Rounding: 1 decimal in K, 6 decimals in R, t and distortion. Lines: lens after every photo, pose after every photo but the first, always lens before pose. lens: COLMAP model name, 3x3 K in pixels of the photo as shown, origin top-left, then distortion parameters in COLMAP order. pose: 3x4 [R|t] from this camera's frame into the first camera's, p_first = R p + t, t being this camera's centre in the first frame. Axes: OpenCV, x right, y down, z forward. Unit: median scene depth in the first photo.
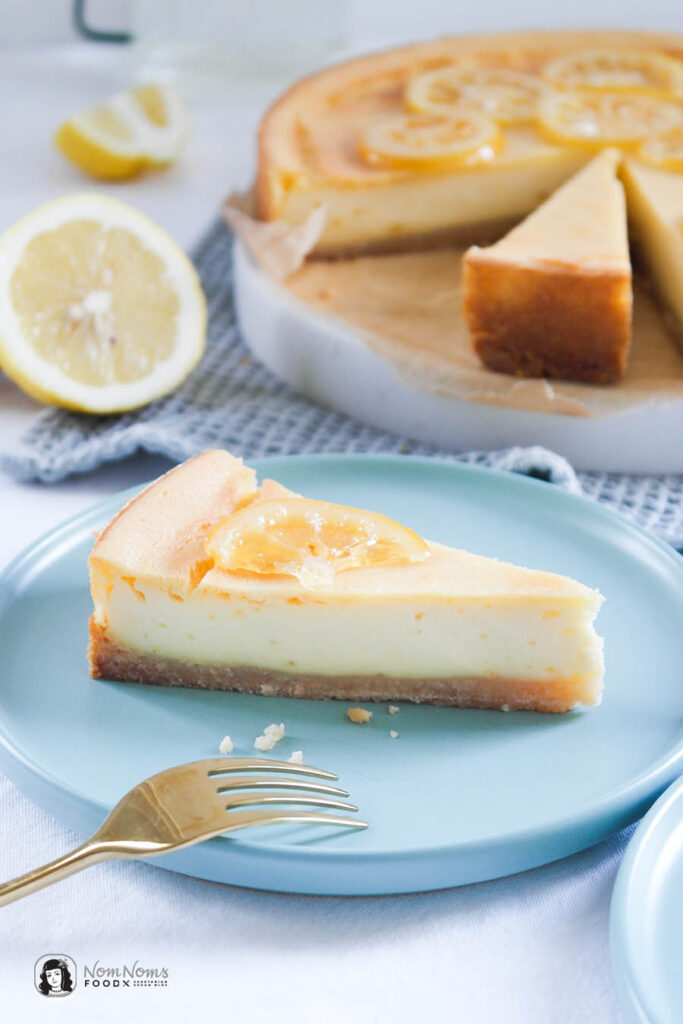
lens RADIAL K [[2141.9, 0, 334.1], [0, 2141.9, 504.9], [0, 0, 1]] dist [0.085659, 0.000000]
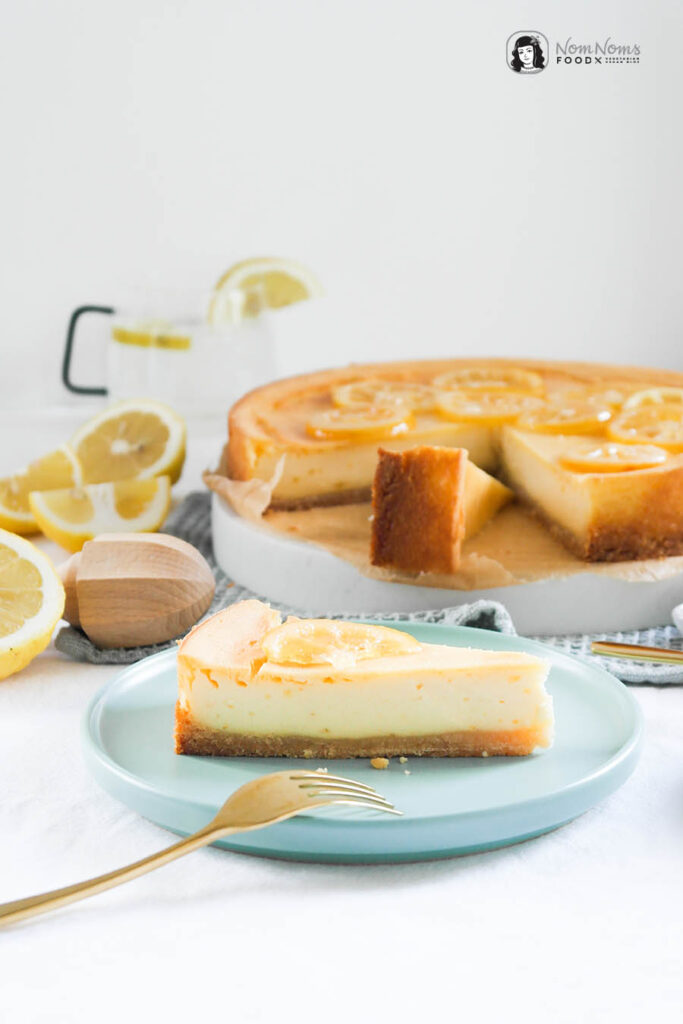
lens RADIAL K [[2009.5, 0, 340.2], [0, 2009.5, 507.6], [0, 0, 1]] dist [0.016433, 0.000000]
pose [[0.994170, -0.035243, 0.101898, -0.110904], [0.056658, 0.974832, -0.215619, 0.172389], [-0.091734, 0.220135, 0.971146, -0.220488]]
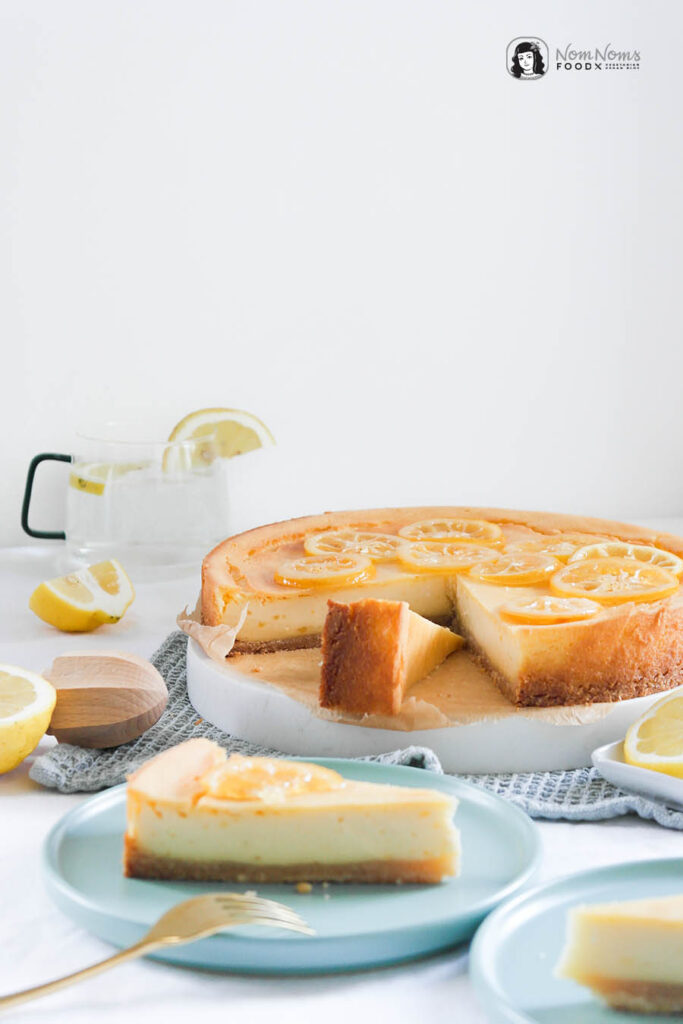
lens RADIAL K [[2141.9, 0, 348.4], [0, 2141.9, 510.0], [0, 0, 1]] dist [0.085659, 0.000000]
pose [[0.996823, -0.018839, 0.077387, -0.056510], [0.038965, 0.962759, -0.267540, 0.201396], [-0.069465, 0.269705, 0.960434, -0.441491]]
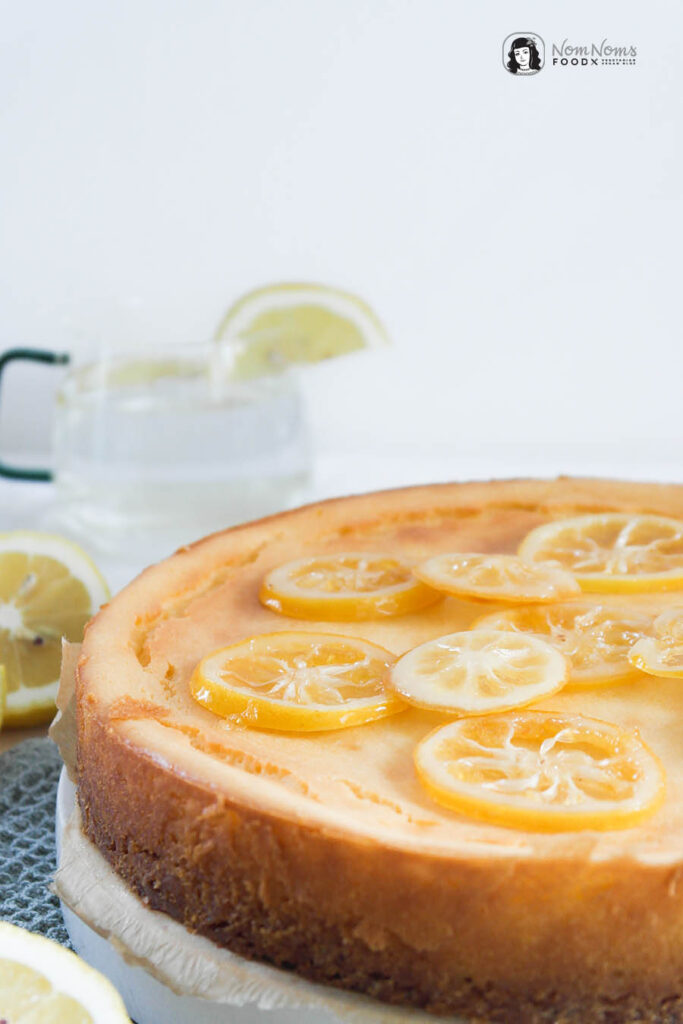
lens RADIAL K [[2141.9, 0, 344.2], [0, 2141.9, 517.7], [0, 0, 1]] dist [0.085659, 0.000000]
pose [[0.674963, 0.132878, -0.725788, 0.767940], [-0.184502, 0.982797, 0.008350, -0.269928], [0.714412, 0.128273, 0.687867, 0.585583]]
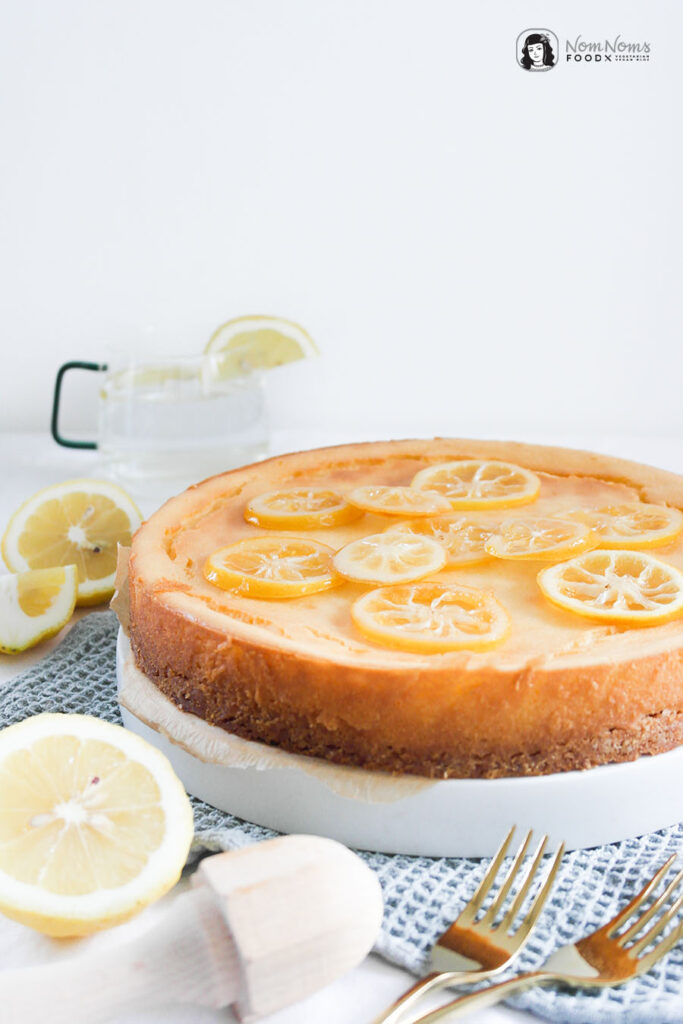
lens RADIAL K [[1466.5, 0, 334.1], [0, 1466.5, 515.7], [0, 0, 1]] dist [0.010844, 0.000000]
pose [[0.707588, 0.135730, -0.693467, 0.797518], [-0.169987, 0.985255, 0.019392, -0.248867], [0.685874, 0.104159, 0.720228, 0.533803]]
